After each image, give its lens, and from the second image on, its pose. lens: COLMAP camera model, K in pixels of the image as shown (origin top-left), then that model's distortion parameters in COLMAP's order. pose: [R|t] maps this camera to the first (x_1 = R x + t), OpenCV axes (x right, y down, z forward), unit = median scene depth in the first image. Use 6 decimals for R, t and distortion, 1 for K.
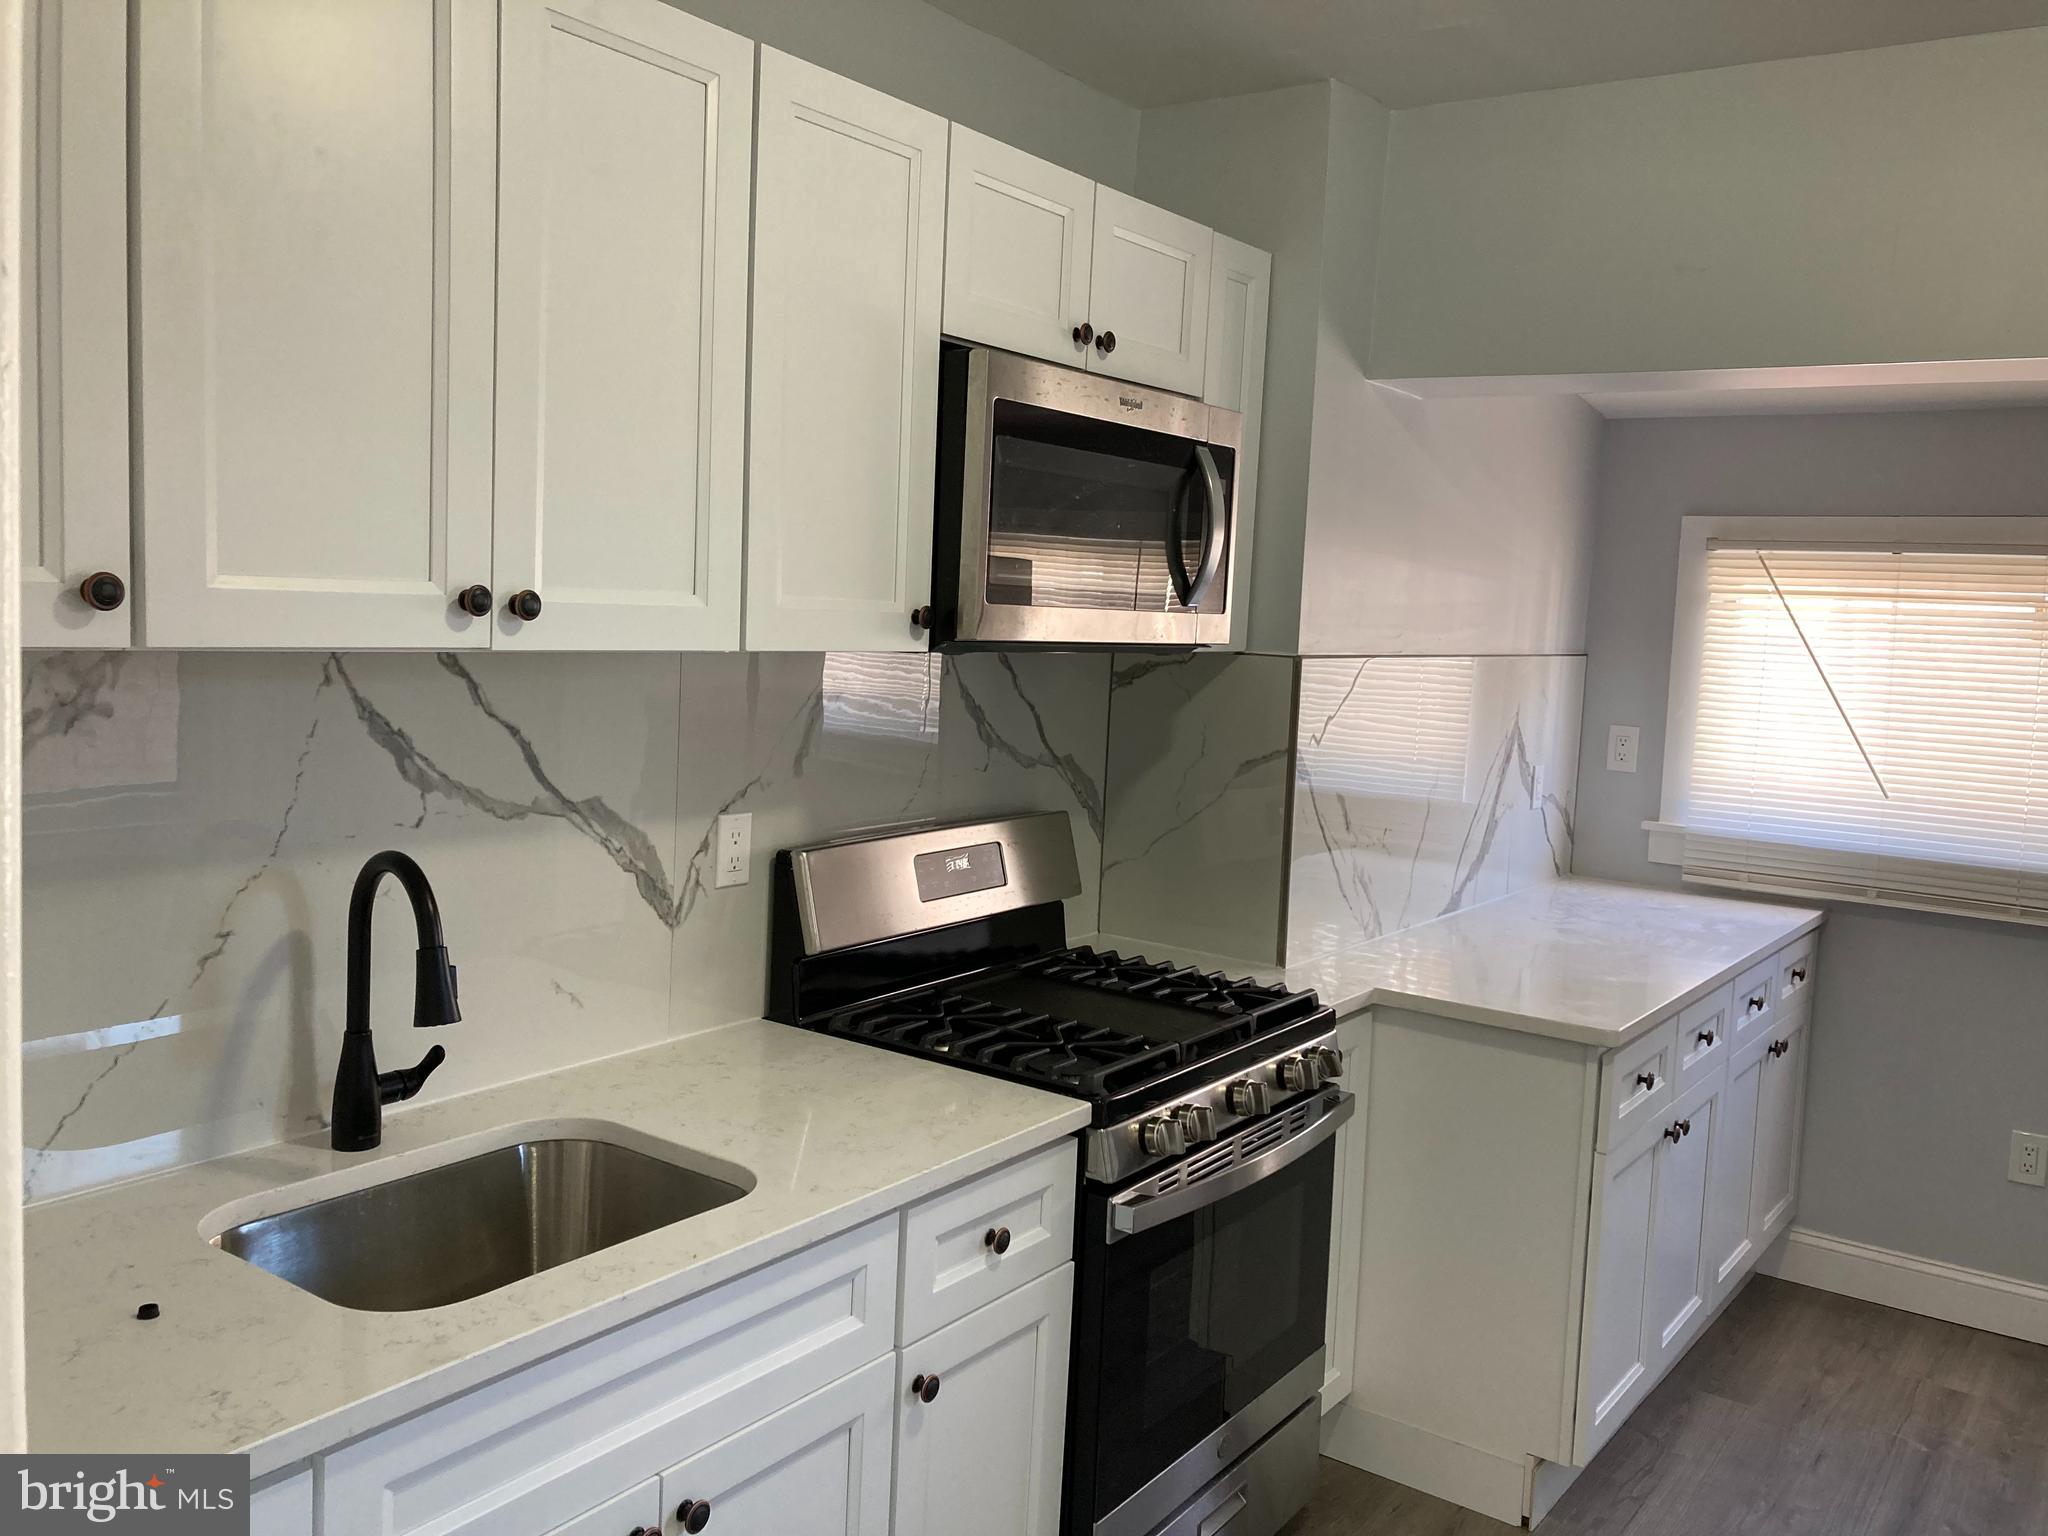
lens RADIAL K [[1620.1, 0, 1032.8], [0, 1620.1, 752.7], [0, 0, 1]] dist [0.040528, -0.060648]
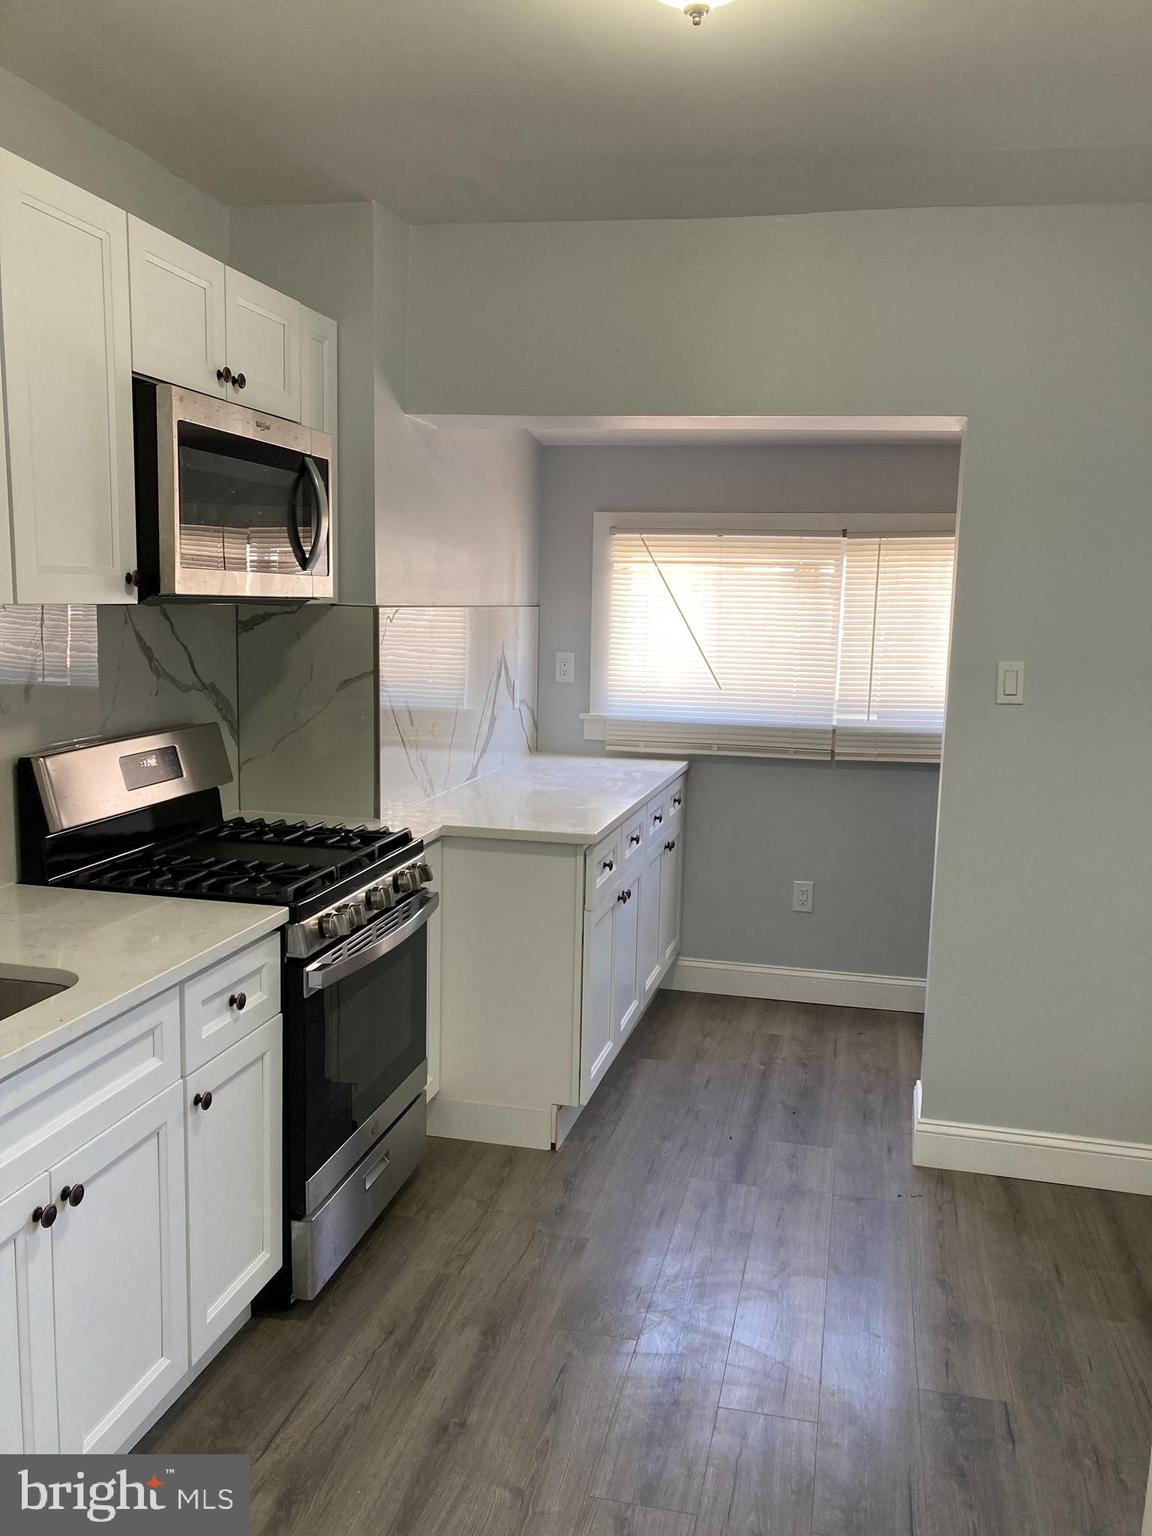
lens RADIAL K [[1215.1, 0, 590.8], [0, 1215.1, 778.8], [0, 0, 1]] dist [0.040528, -0.060648]
pose [[0.918921, -0.078833, 0.386484, -0.109246], [0.051459, 0.995410, 0.080689, 0.019421], [-0.391071, -0.054259, 0.918760, -0.106064]]
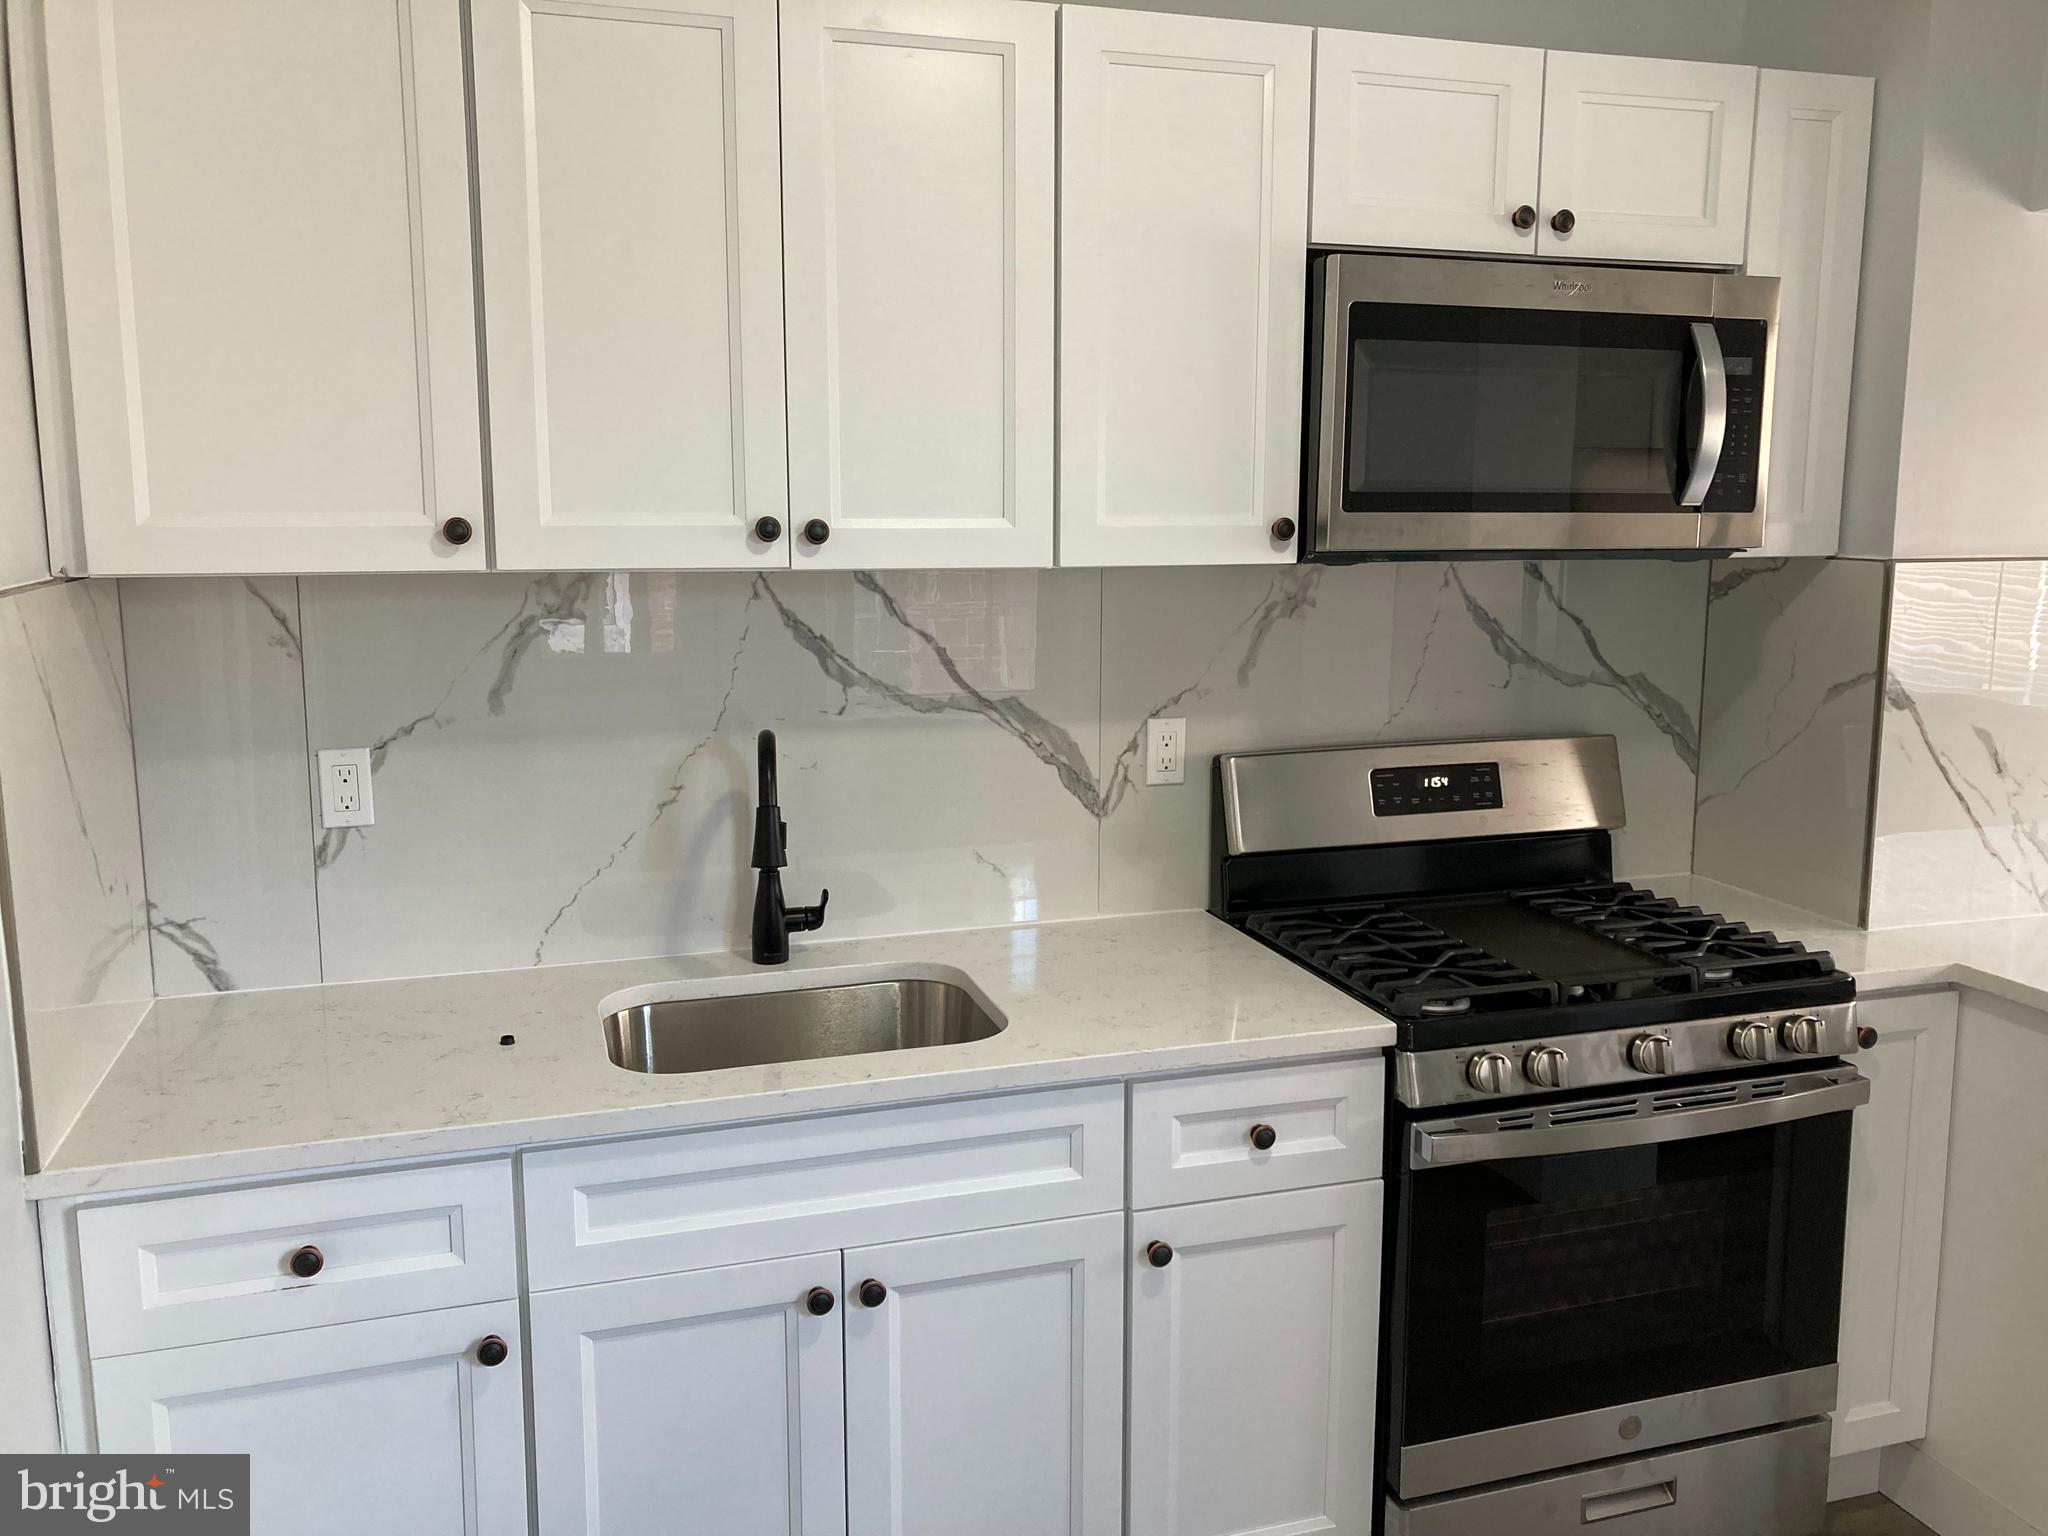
lens RADIAL K [[1620.1, 0, 1070.0], [0, 1620.1, 747.9], [0, 0, 1]] dist [0.040528, -0.060648]
pose [[0.810840, 0.046333, -0.583431, 0.365719], [-0.020773, 0.998512, 0.050426, 0.003991], [0.584899, -0.028767, 0.810596, 0.080335]]
